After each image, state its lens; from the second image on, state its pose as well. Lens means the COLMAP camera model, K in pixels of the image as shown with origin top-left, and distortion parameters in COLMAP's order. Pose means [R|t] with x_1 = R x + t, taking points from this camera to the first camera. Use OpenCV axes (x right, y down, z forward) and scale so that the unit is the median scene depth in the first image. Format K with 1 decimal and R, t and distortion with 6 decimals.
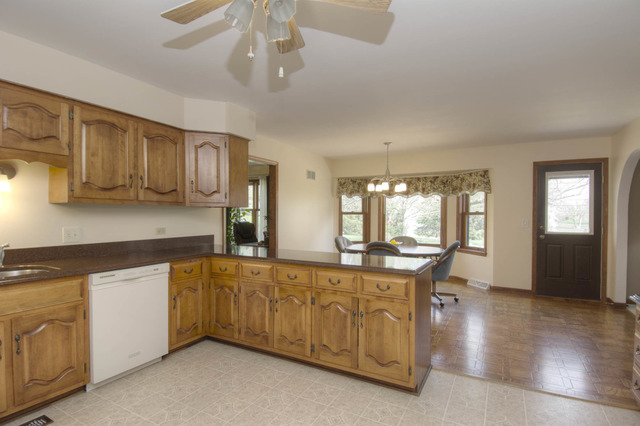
lens RADIAL K [[331.1, 0, 320.6], [0, 331.1, 214.4], [0, 0, 1]] dist [-0.021792, -0.004025]
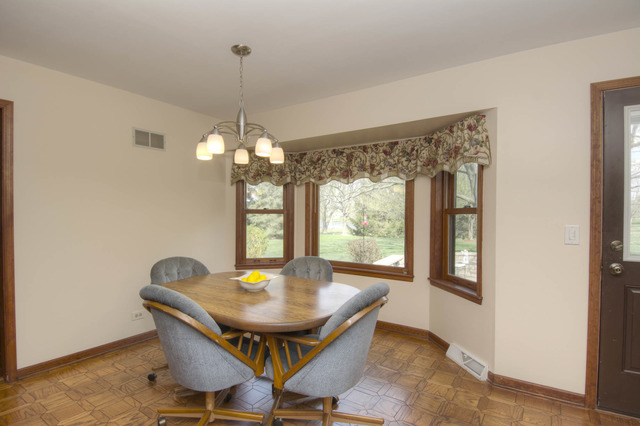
lens RADIAL K [[331.1, 0, 323.3], [0, 331.1, 216.4], [0, 0, 1]] dist [-0.021792, -0.004025]
pose [[0.996065, 0.002944, -0.088575, 0.294439], [-0.002935, 0.999996, 0.000227, 0.006011], [0.088575, 0.000034, 0.996069, 0.473845]]
